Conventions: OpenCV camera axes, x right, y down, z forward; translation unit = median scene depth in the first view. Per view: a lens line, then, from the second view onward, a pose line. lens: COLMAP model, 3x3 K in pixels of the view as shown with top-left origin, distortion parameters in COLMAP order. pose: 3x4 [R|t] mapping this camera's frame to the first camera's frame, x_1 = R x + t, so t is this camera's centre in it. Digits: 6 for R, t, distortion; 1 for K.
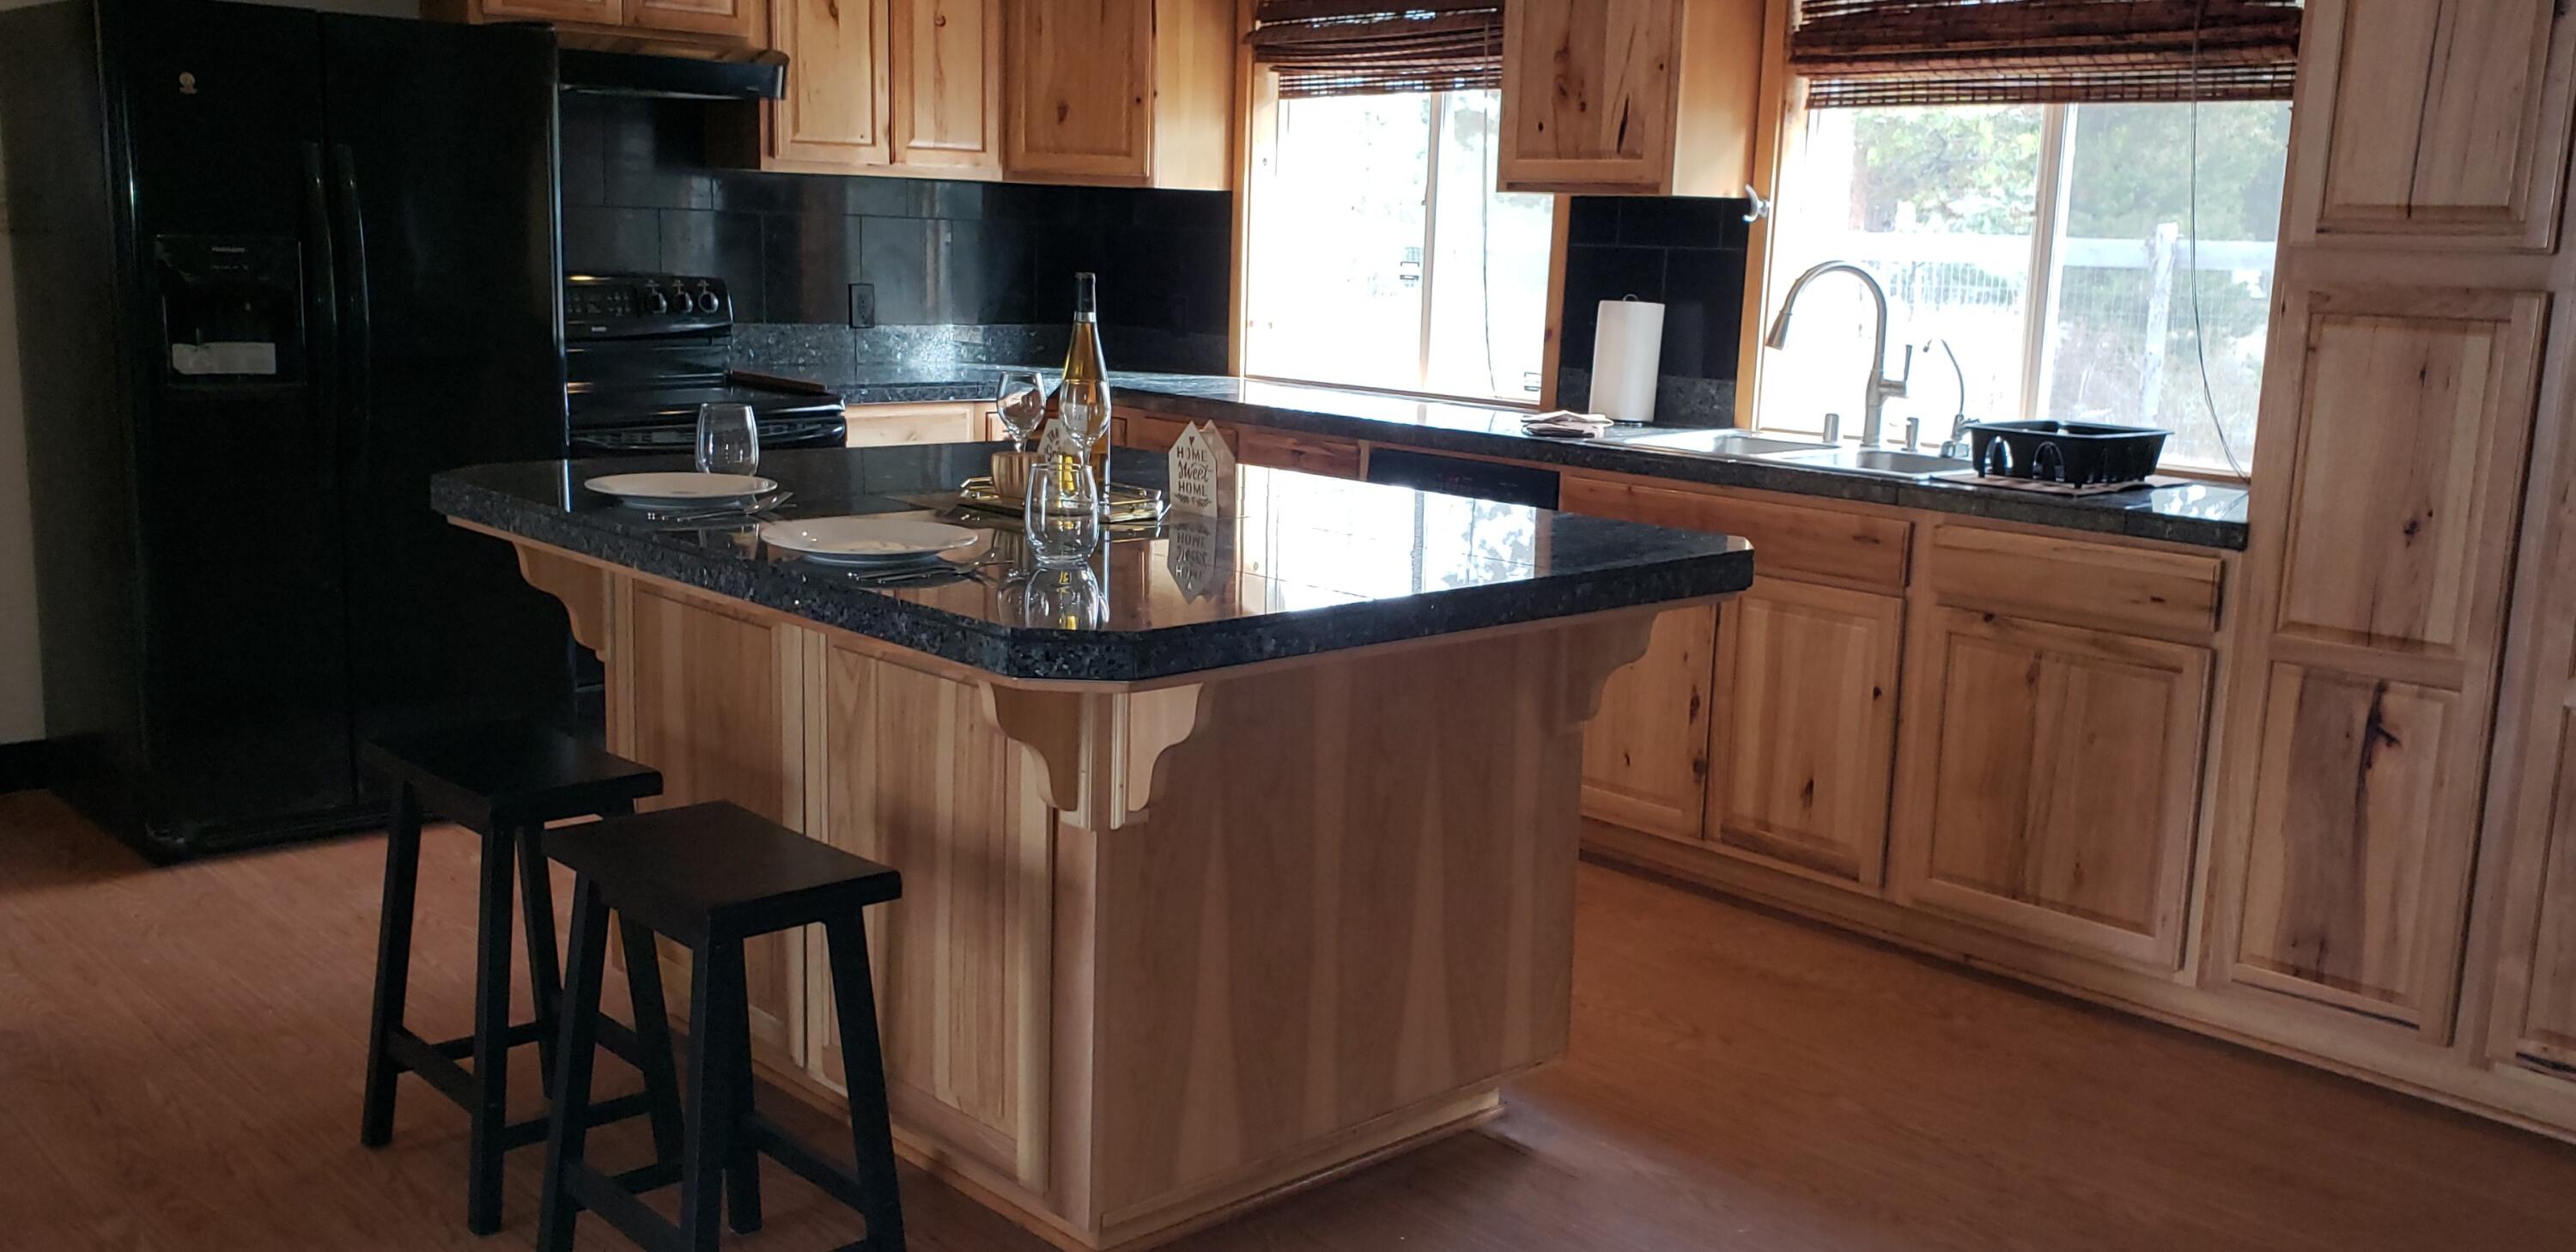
lens RADIAL K [[2247.1, 0, 1285.7], [0, 2247.1, 631.4], [0, 0, 1]] dist [0.021365, -0.010696]
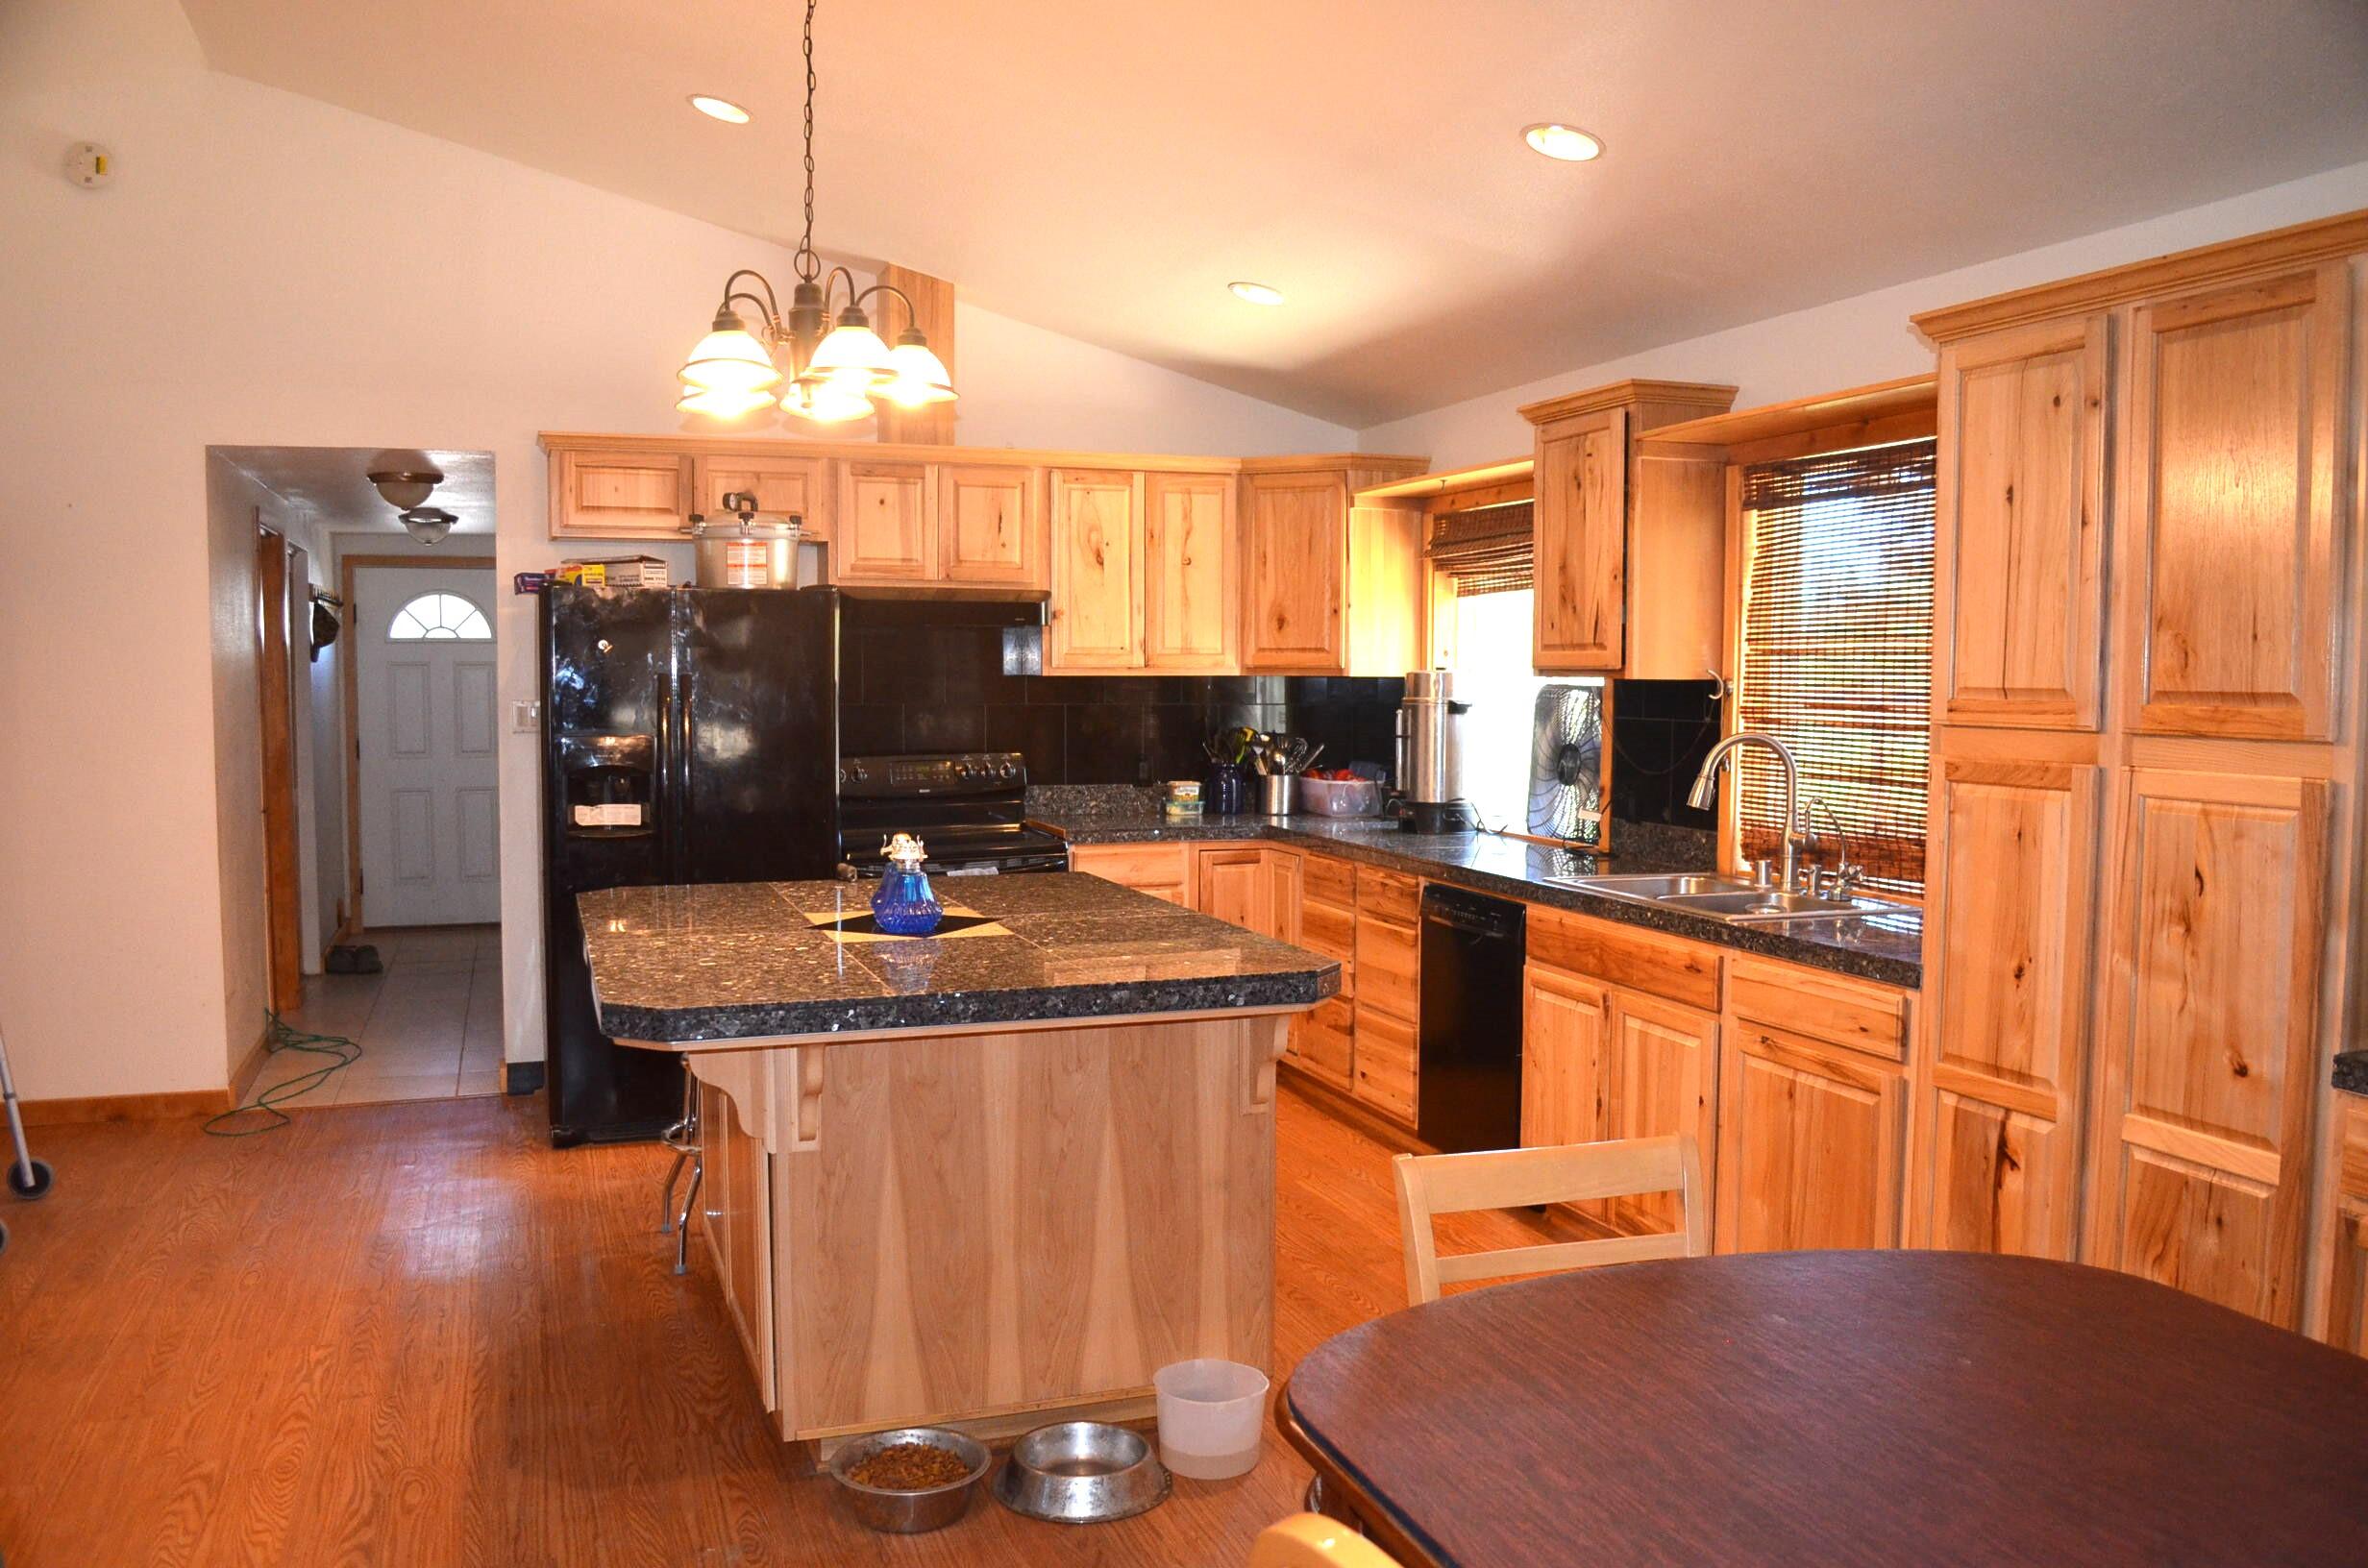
lens RADIAL K [[1861.0, 0, 1186.3], [0, 1861.0, 783.8], [0, 0, 1]] dist [-0.086208, 0.018120]
pose [[0.922394, -0.005225, -0.386215, 0.380099], [-0.043952, 0.991994, -0.118390, -0.010952], [0.383741, 0.126177, 0.914780, 0.003106]]
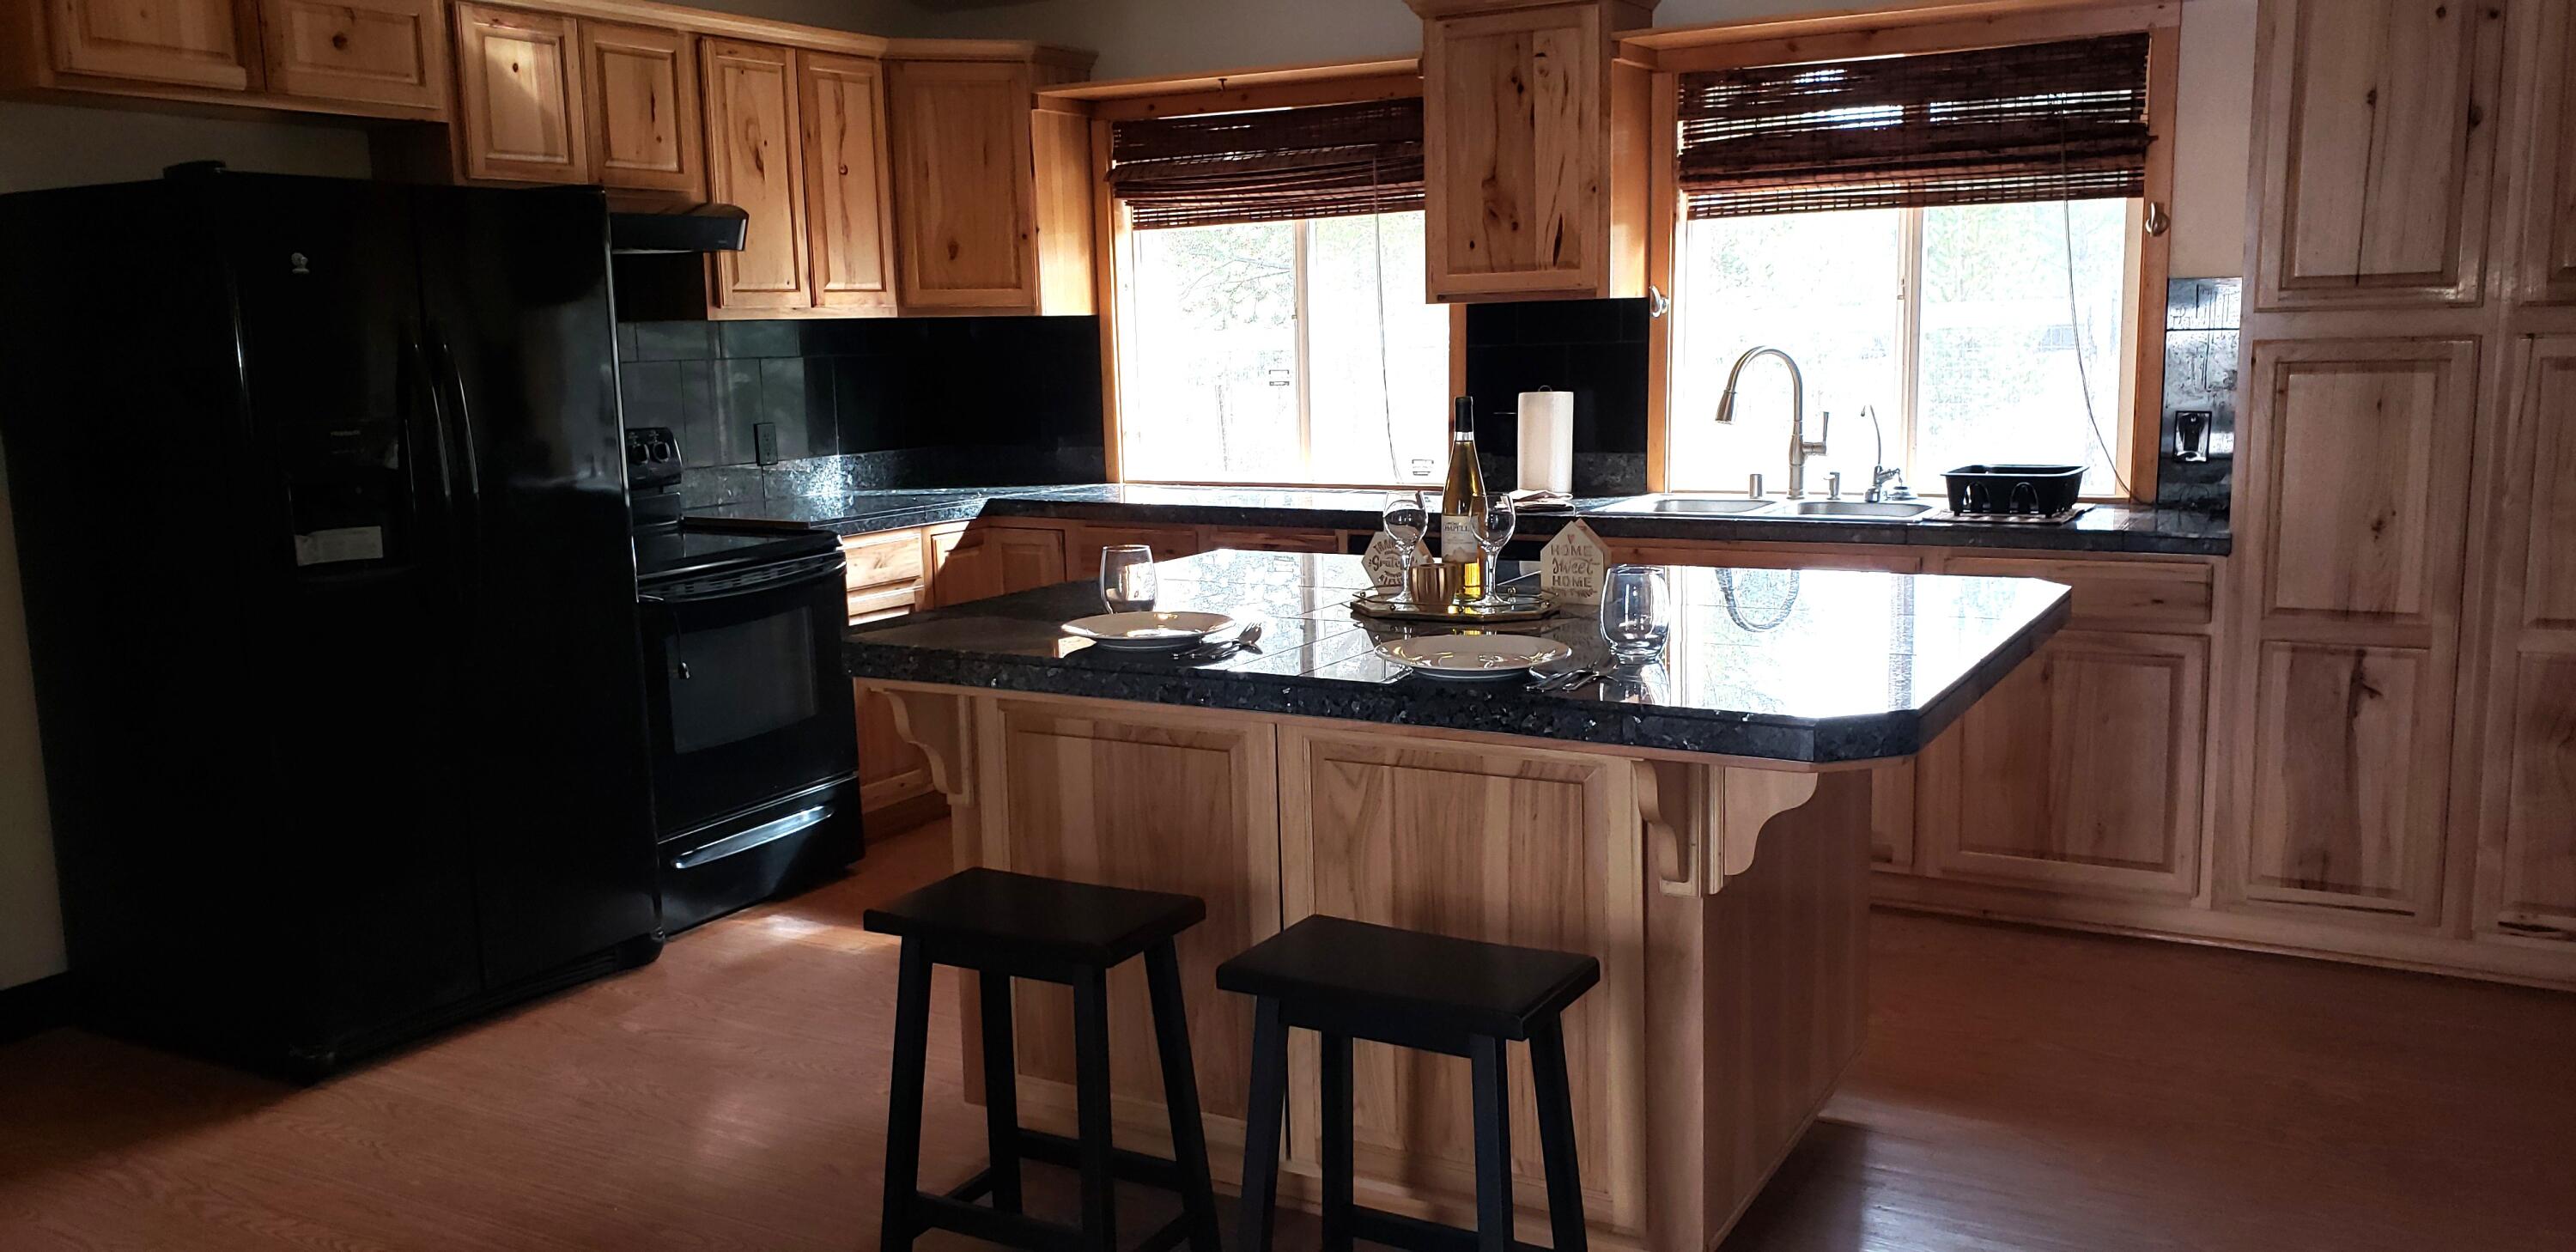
lens RADIAL K [[2000.1, 0, 1284.5], [0, 2000.1, 641.3], [0, 0, 1]] dist [0.030621, -0.024583]
pose [[0.952697, -0.101346, 0.286528, -0.343470], [0.107869, 0.994140, -0.007029, -0.032004], [-0.284137, 0.037604, 0.958046, 0.070409]]
